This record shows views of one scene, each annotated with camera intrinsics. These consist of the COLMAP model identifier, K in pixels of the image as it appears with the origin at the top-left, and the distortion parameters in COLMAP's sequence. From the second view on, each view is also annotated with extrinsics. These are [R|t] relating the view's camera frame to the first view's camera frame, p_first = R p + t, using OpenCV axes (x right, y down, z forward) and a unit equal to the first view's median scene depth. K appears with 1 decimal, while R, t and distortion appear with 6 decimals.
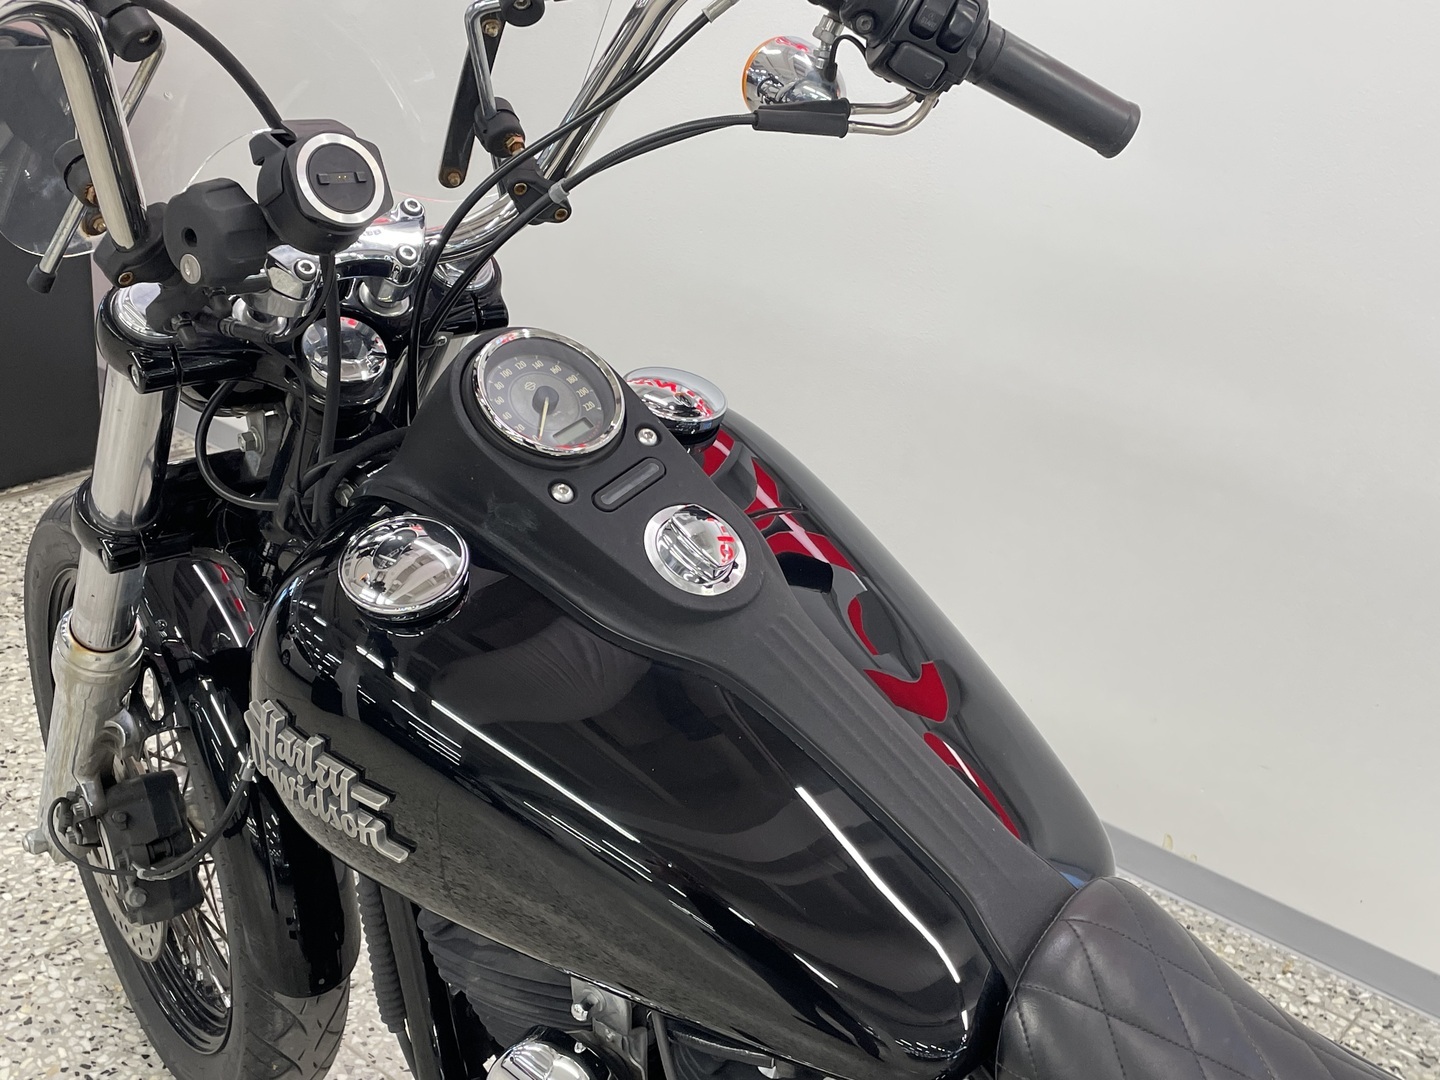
lens RADIAL K [[1696.3, 0, 710.2], [0, 1696.3, 550.5], [0, 0, 1]] dist [0.094611, -0.143452]
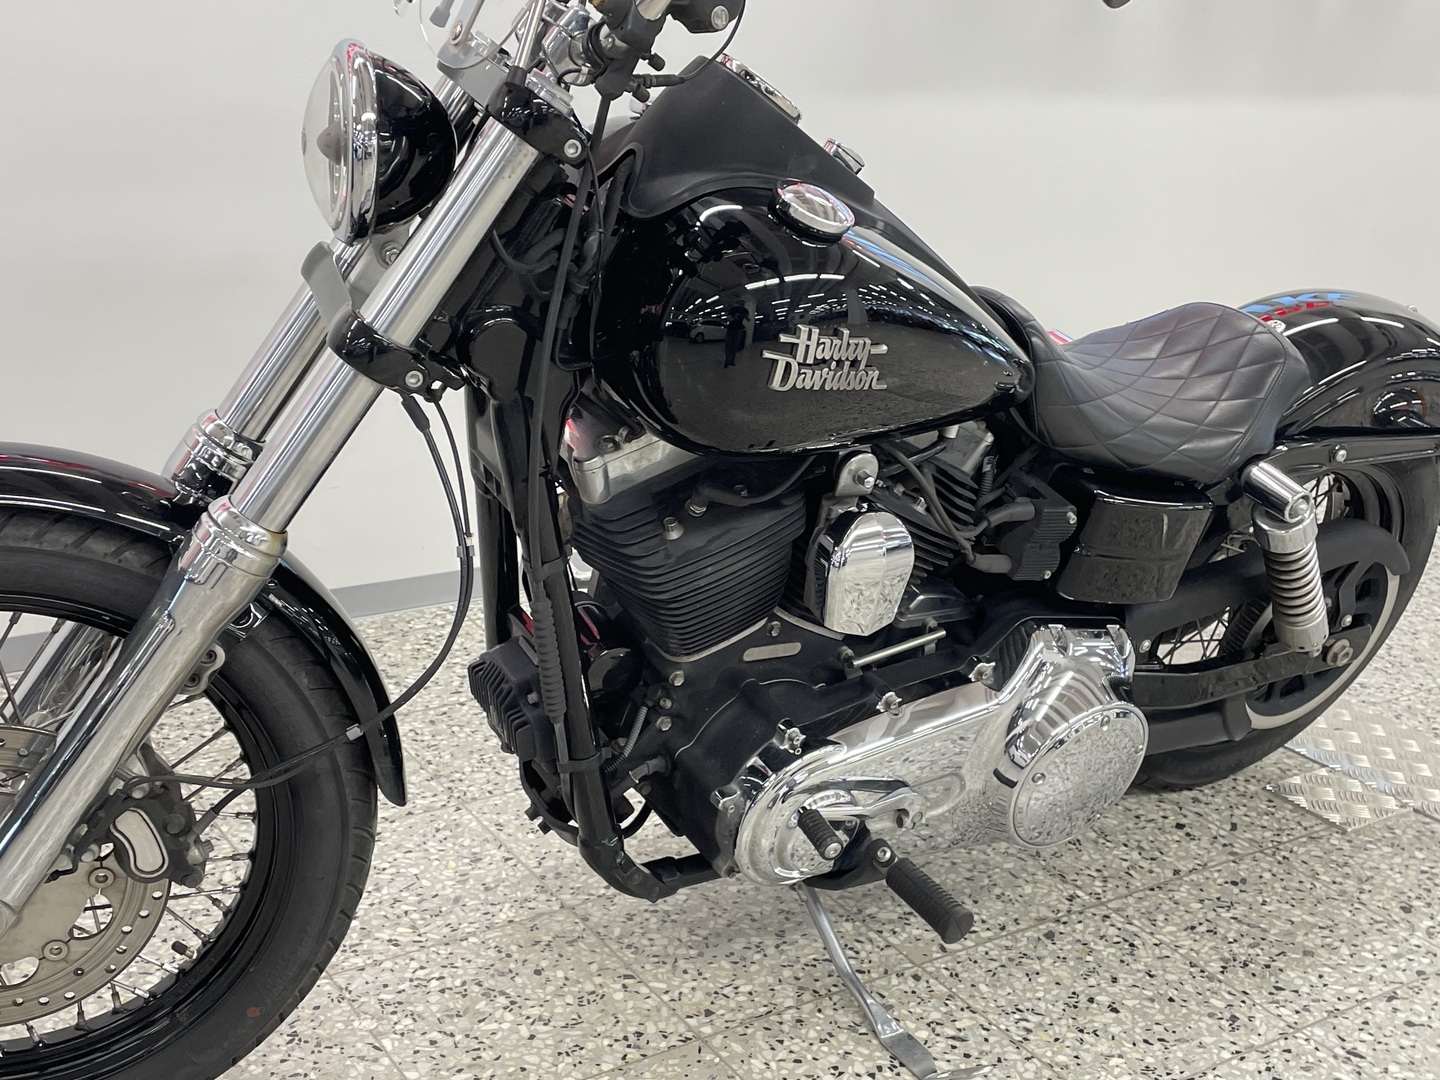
lens RADIAL K [[1696.3, 0, 710.2], [0, 1696.3, 550.5], [0, 0, 1]] dist [0.094611, -0.143452]
pose [[0.313518, -0.383321, 0.868776, -1.542851], [0.362726, 0.893868, 0.263494, -0.139975], [-0.877574, 0.232518, 0.419284, 0.506293]]
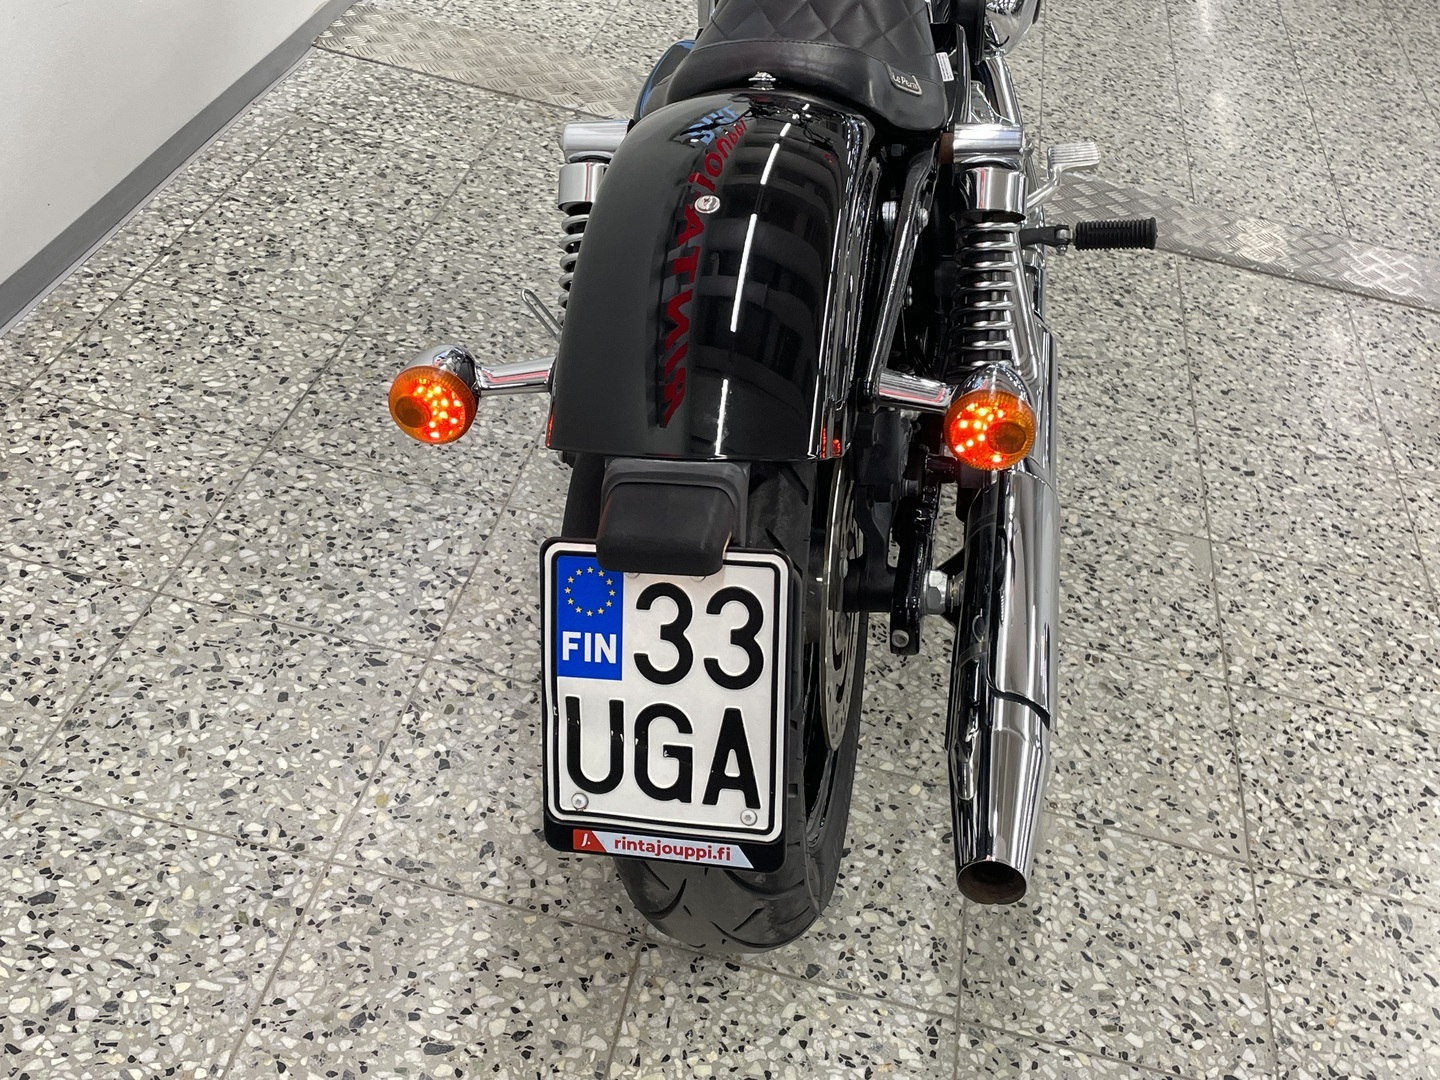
lens RADIAL K [[1662.6, 0, 726.6], [0, 1662.6, 529.6], [0, 0, 1]] dist [0.101394, -0.112900]
pose [[-0.460725, -0.664228, 0.588672, -1.142422], [0.148361, 0.596291, 0.788940, -0.897252], [-0.875055, 0.450820, -0.176181, 1.956989]]
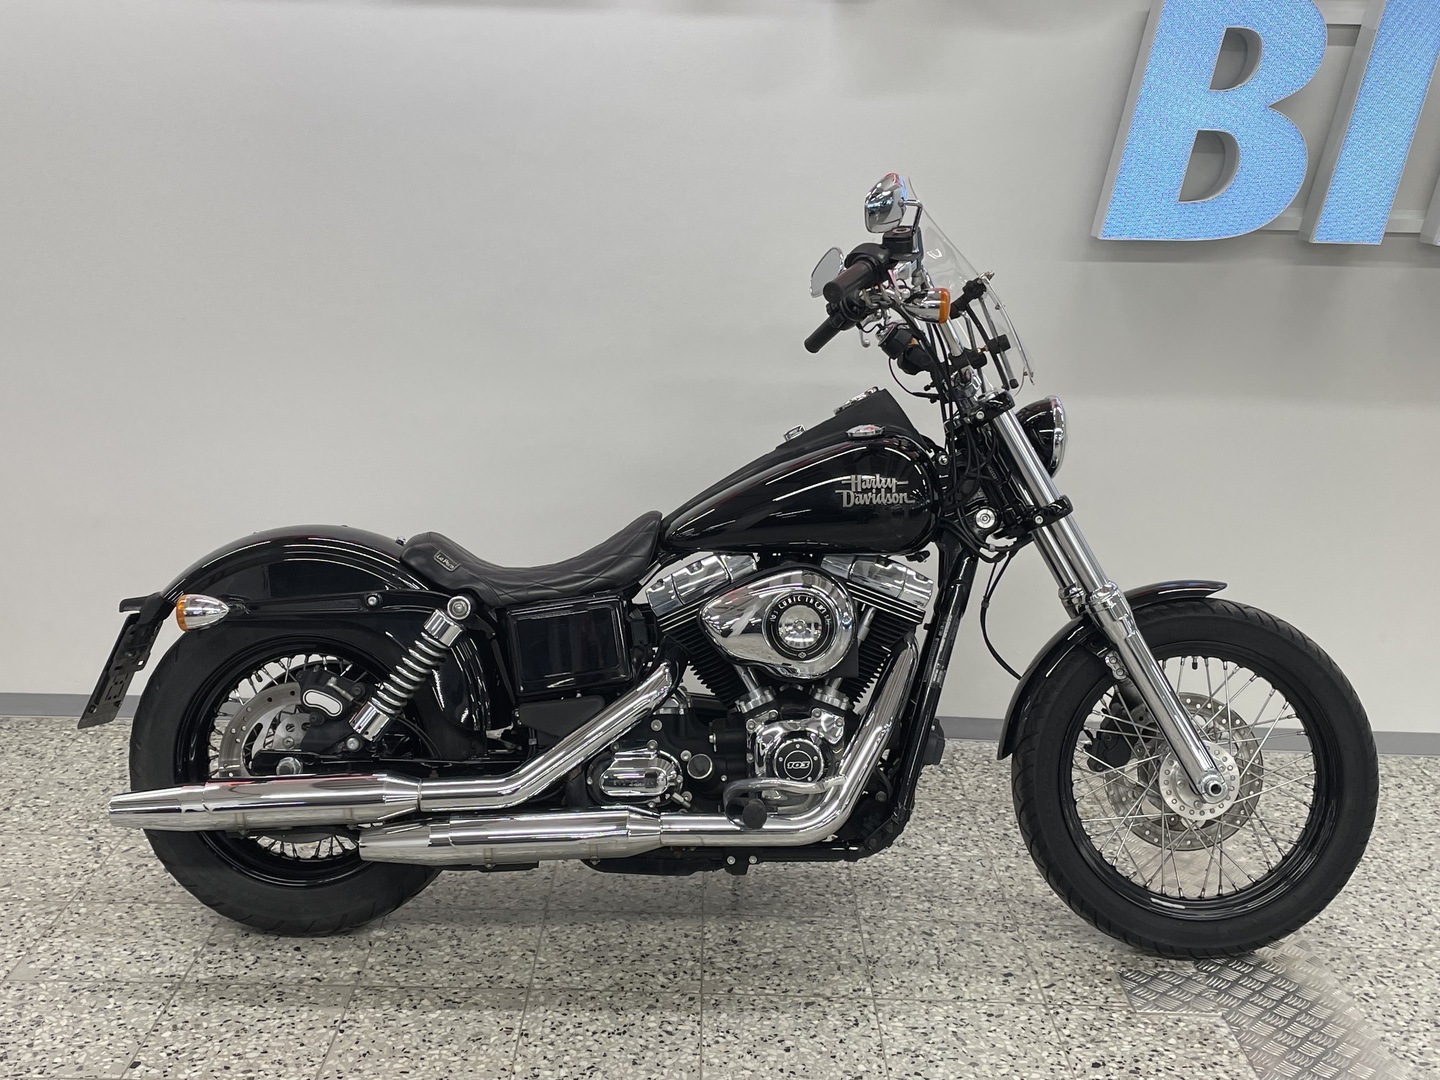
lens RADIAL K [[1665.4, 0, 712.3], [0, 1665.4, 520.5], [0, 0, 1]] dist [0.097186, -0.137732]
pose [[0.777636, -0.214739, 0.590906, -1.459100], [0.298225, 0.953387, -0.045999, 0.251389], [-0.553484, 0.211994, 0.805428, -1.261895]]
